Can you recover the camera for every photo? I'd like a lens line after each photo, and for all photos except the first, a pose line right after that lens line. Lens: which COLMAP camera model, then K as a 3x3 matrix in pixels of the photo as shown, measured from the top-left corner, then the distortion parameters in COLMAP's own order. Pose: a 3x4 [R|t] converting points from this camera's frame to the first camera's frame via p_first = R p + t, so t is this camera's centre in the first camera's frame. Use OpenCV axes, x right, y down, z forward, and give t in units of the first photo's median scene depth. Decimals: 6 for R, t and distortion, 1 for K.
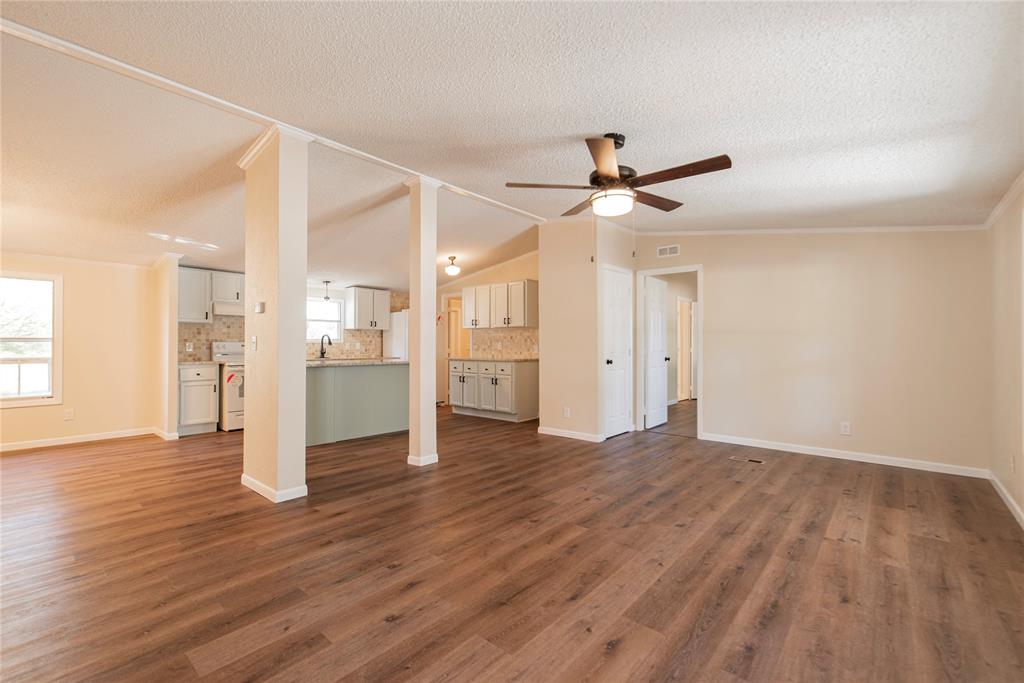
lens RADIAL K [[448.7, 0, 512.5], [0, 448.7, 341.8], [0, 0, 1]] dist [-0.002695, -0.000329]
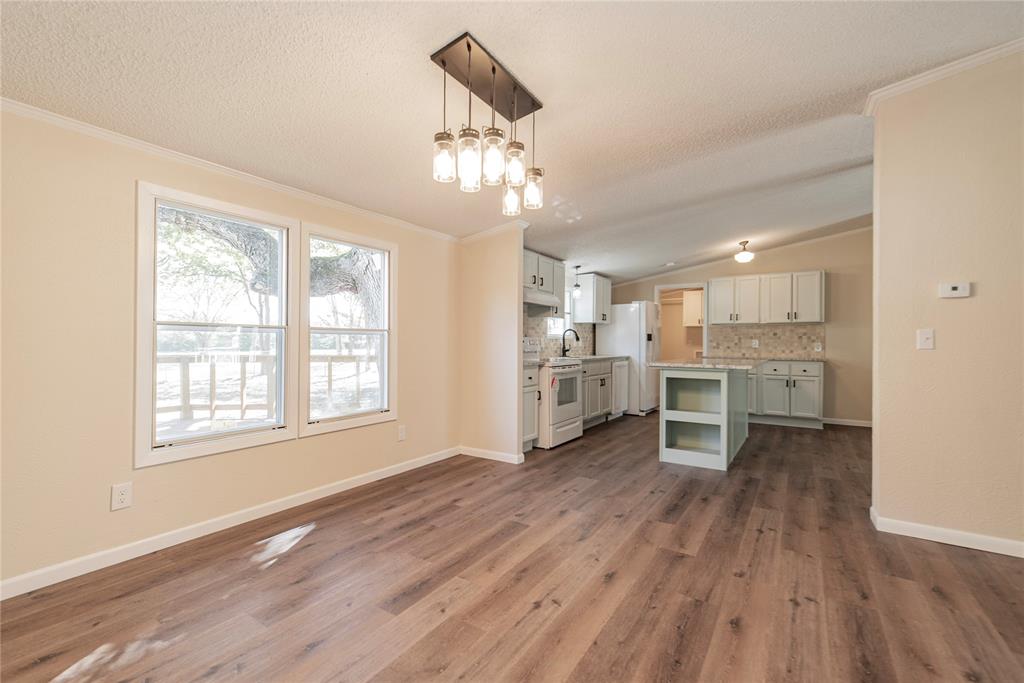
lens RADIAL K [[448.7, 0, 511.3], [0, 448.7, 341.5], [0, 0, 1]] dist [-0.002695, -0.000329]
pose [[0.991653, 0.006388, 0.128775, -0.672907], [-0.007231, 0.999955, 0.006076, 0.003678], [-0.128730, -0.006957, 0.991655, 0.182788]]
